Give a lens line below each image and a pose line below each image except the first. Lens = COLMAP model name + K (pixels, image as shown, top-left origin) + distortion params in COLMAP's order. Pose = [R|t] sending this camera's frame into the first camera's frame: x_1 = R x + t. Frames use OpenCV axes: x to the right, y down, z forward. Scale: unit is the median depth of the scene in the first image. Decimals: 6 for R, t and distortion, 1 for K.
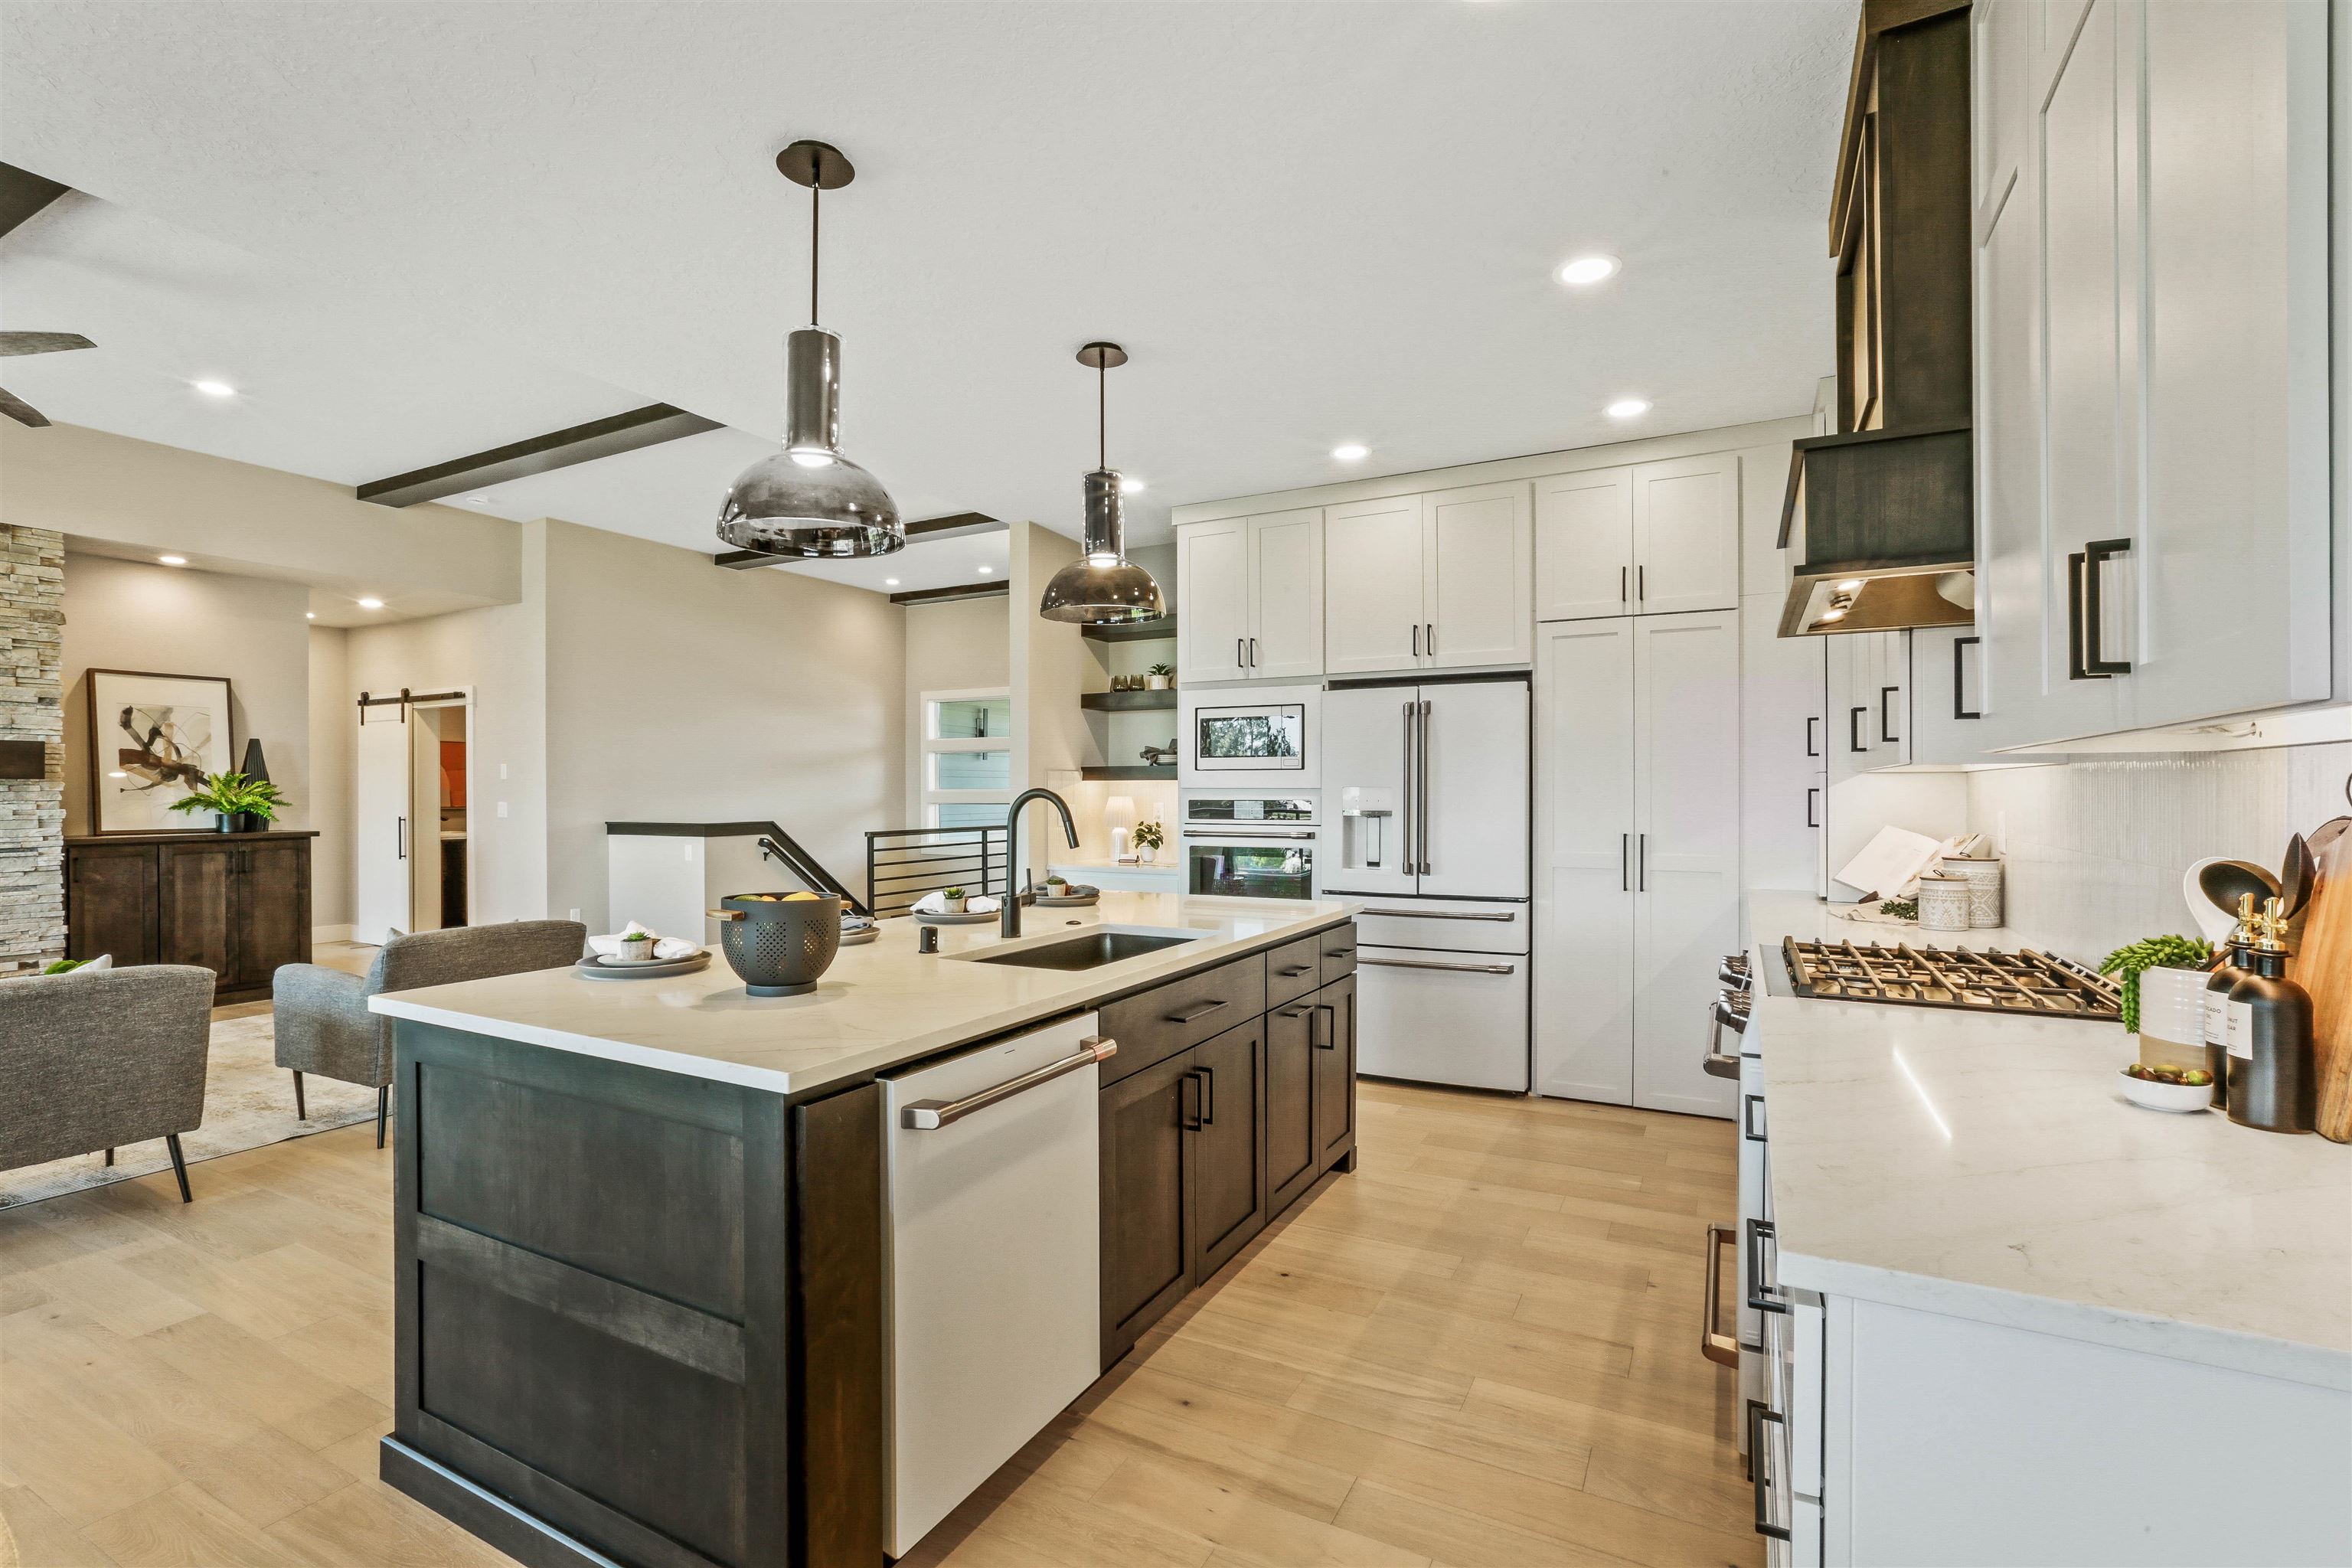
lens RADIAL K [[1069.5, 0, 1171.0], [0, 1069.5, 793.6], [0, 0, 1]] dist [-0.059569, 0.032633]
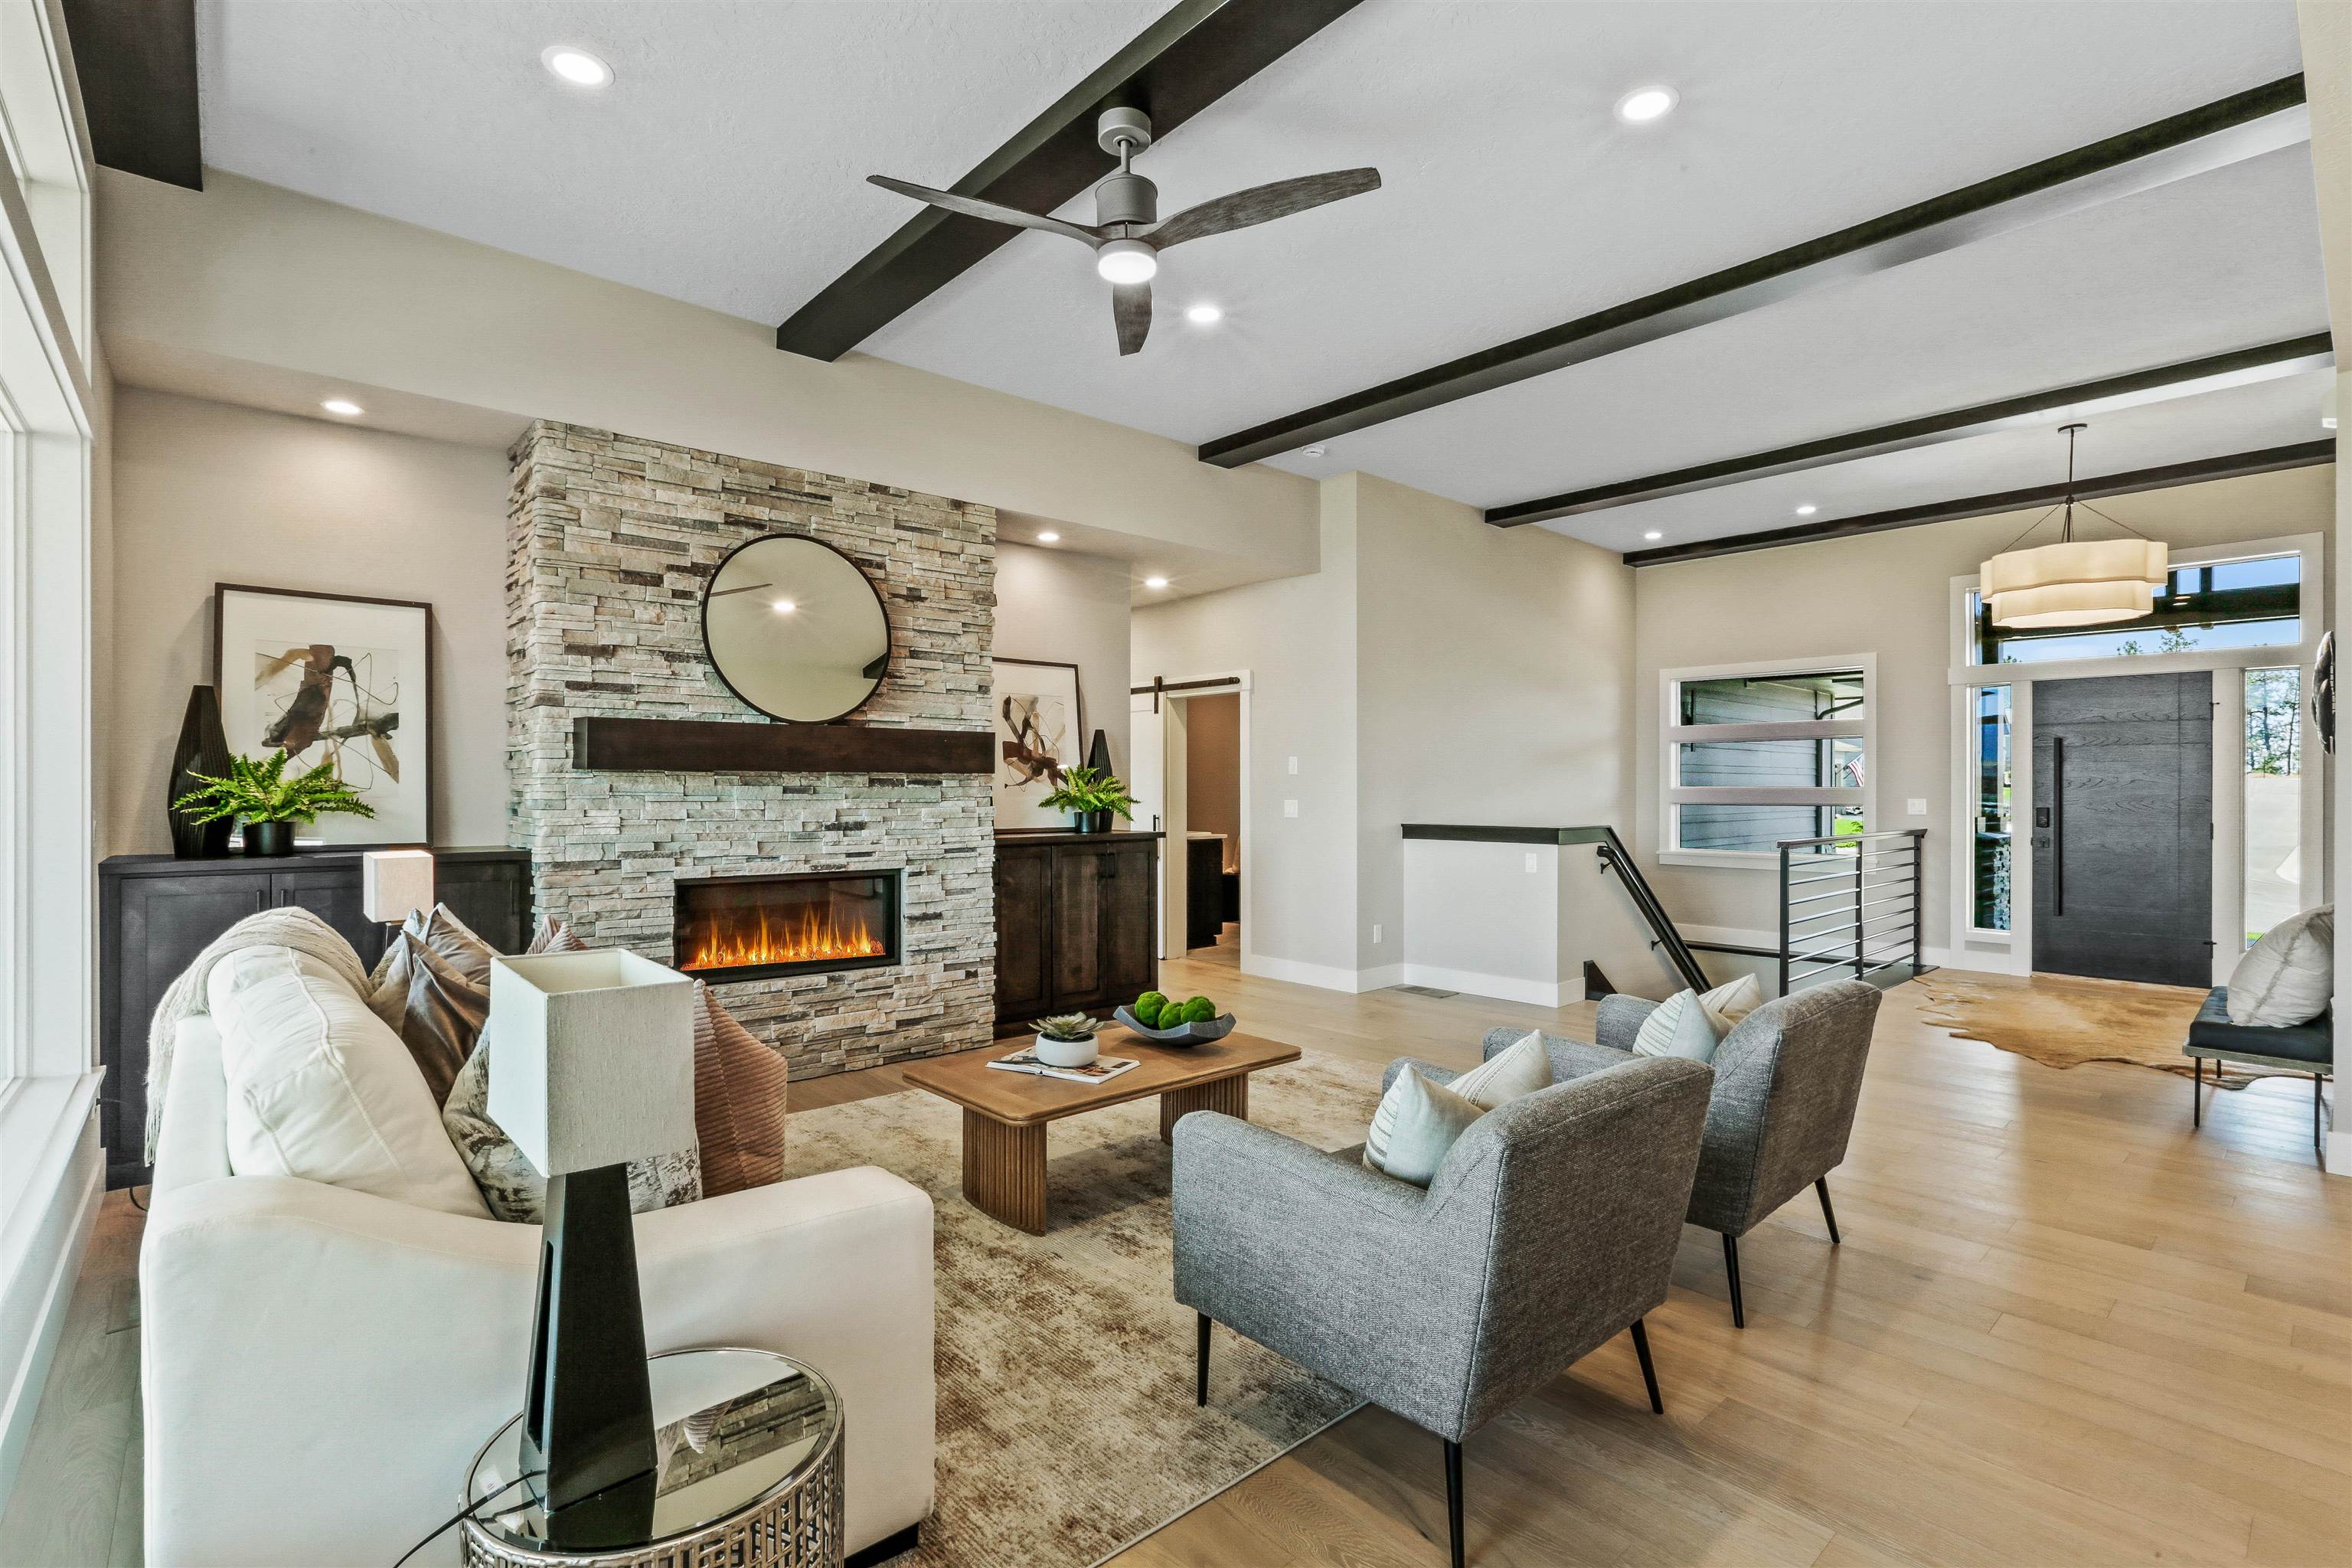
lens RADIAL K [[1084.6, 0, 1172.4], [0, 1084.6, 791.8], [0, 0, 1]] dist [-0.024635, 0.009620]
pose [[0.938658, 0.003555, -0.344830, -0.569314], [-0.003294, 0.999994, 0.001342, 0.000223], [0.344833, -0.000124, 0.938664, 0.150241]]
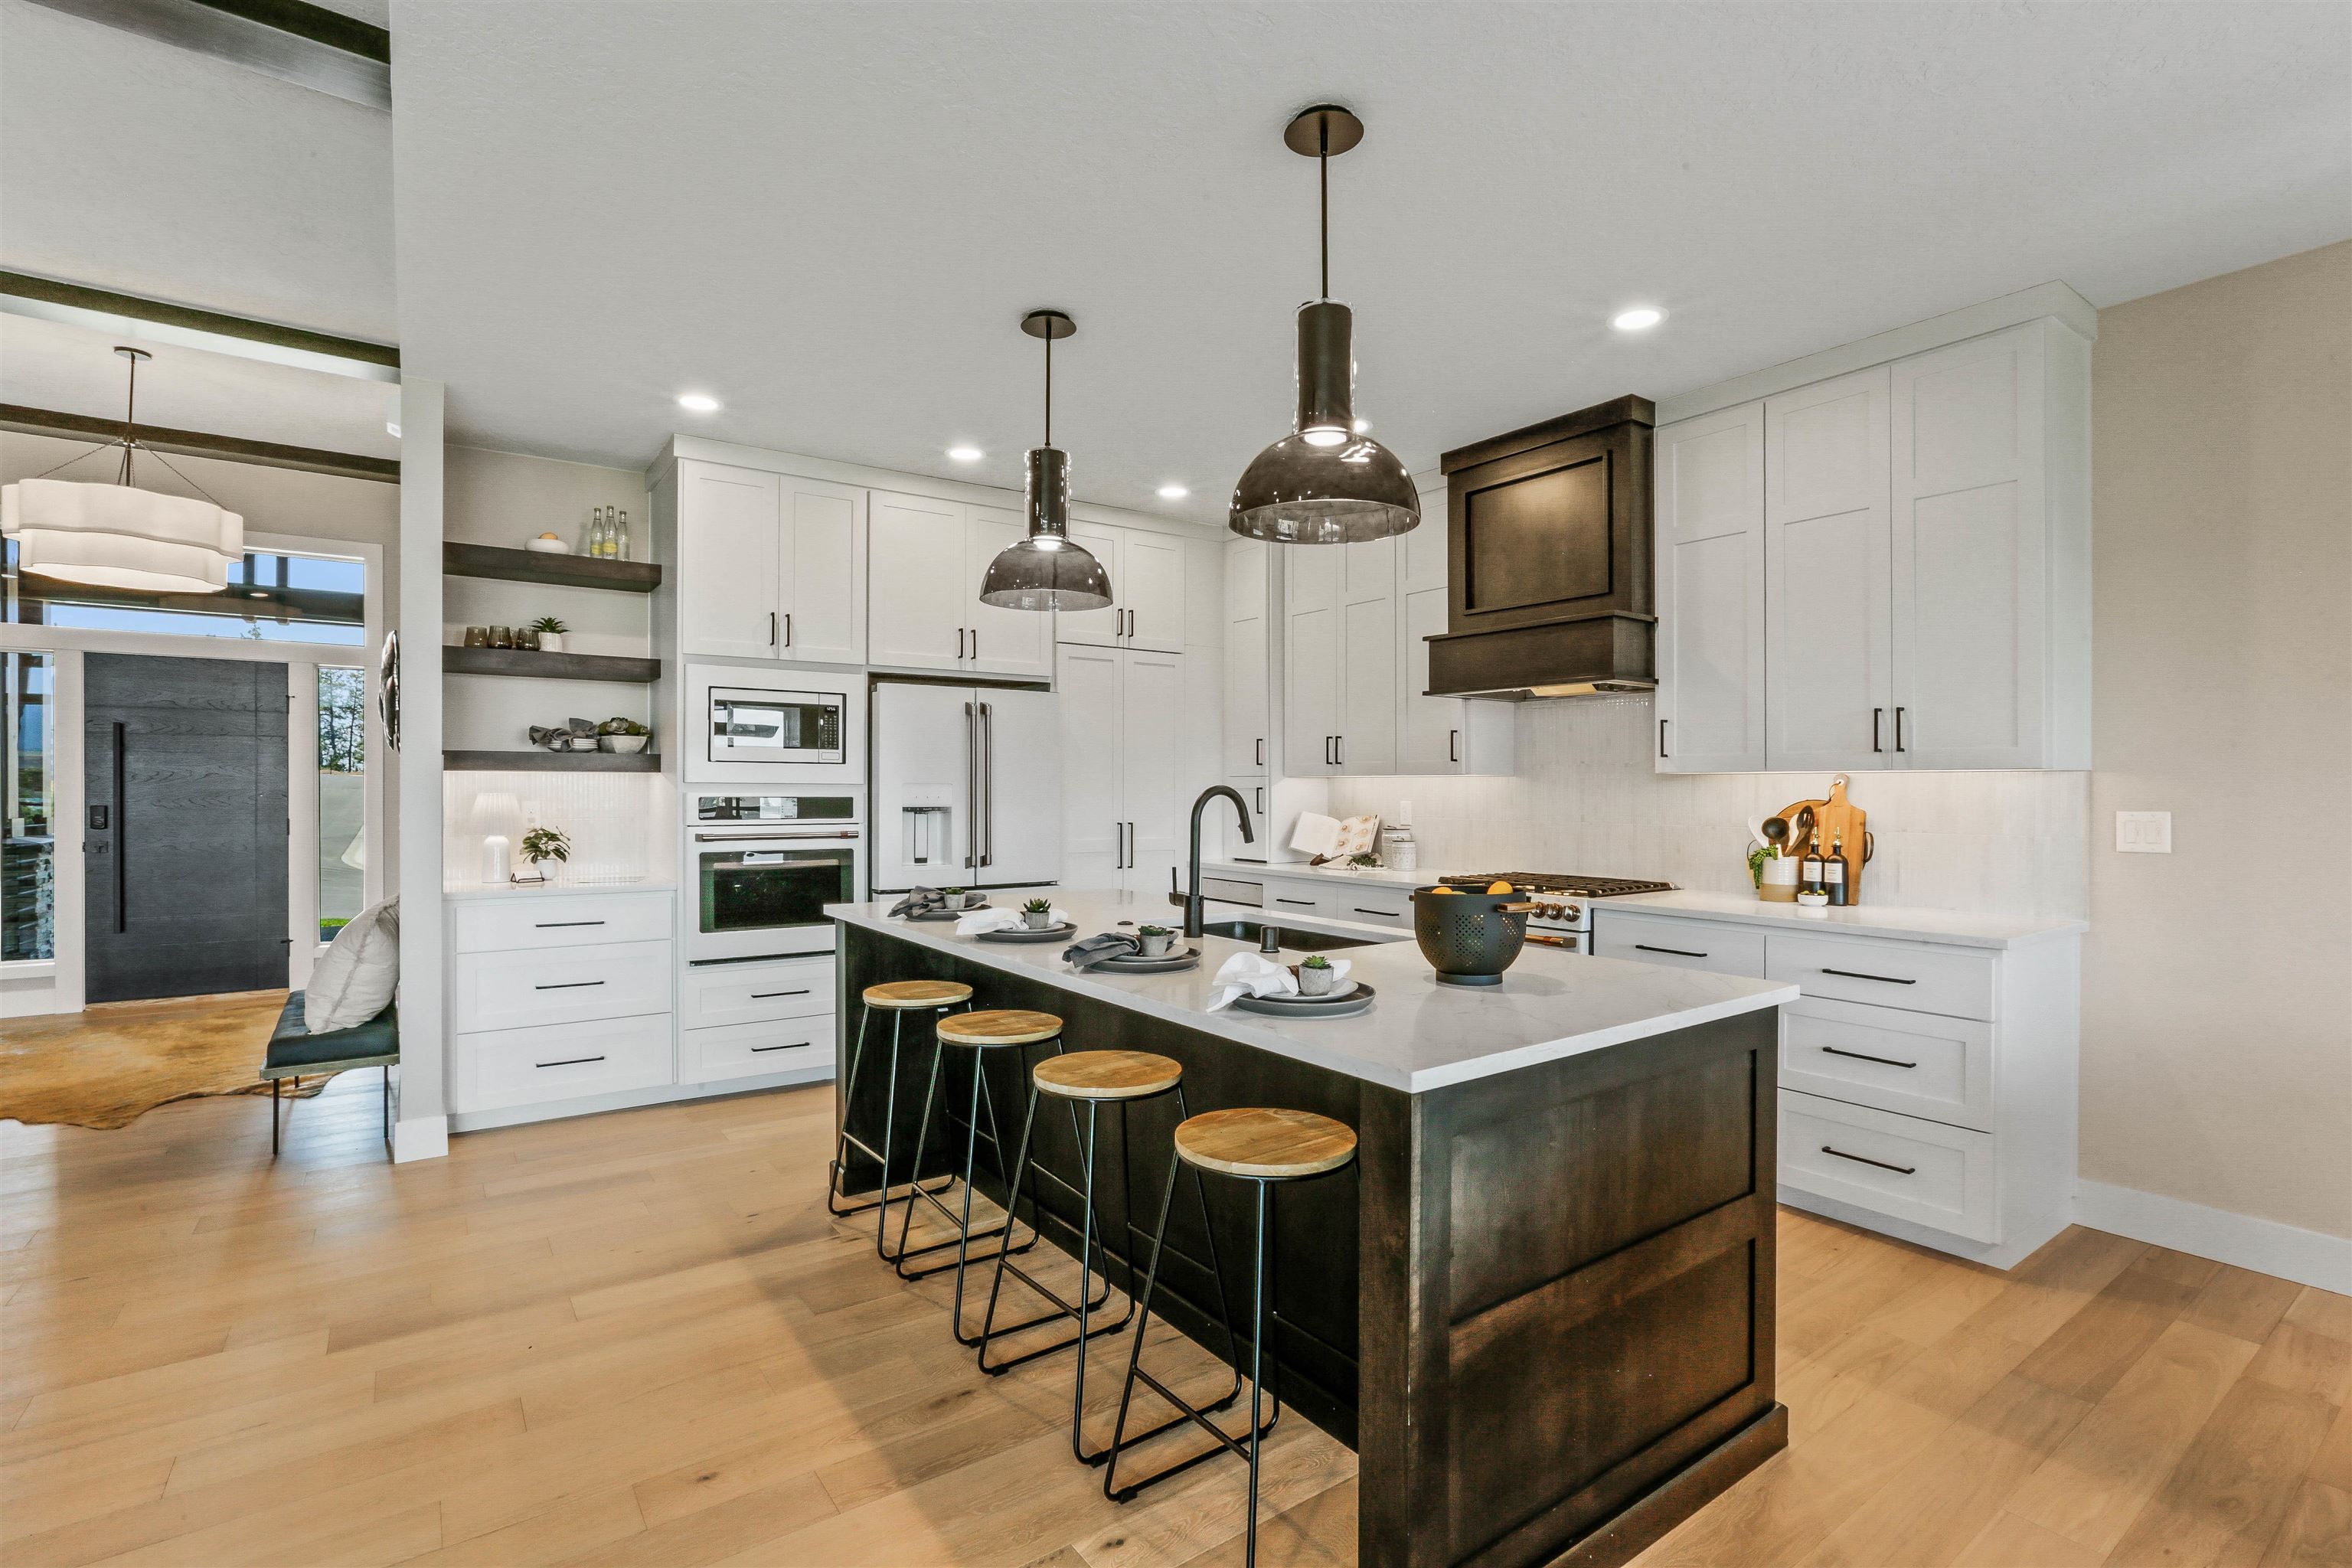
lens RADIAL K [[1084.6, 0, 1172.4], [0, 1084.6, 791.8], [0, 0, 1]] dist [-0.024635, 0.009620]
pose [[0.444790, -0.000254, 0.895635, -0.512441], [-0.002474, 0.999996, 0.001512, -0.000485], [-0.895632, -0.002888, 0.444787, 0.278381]]
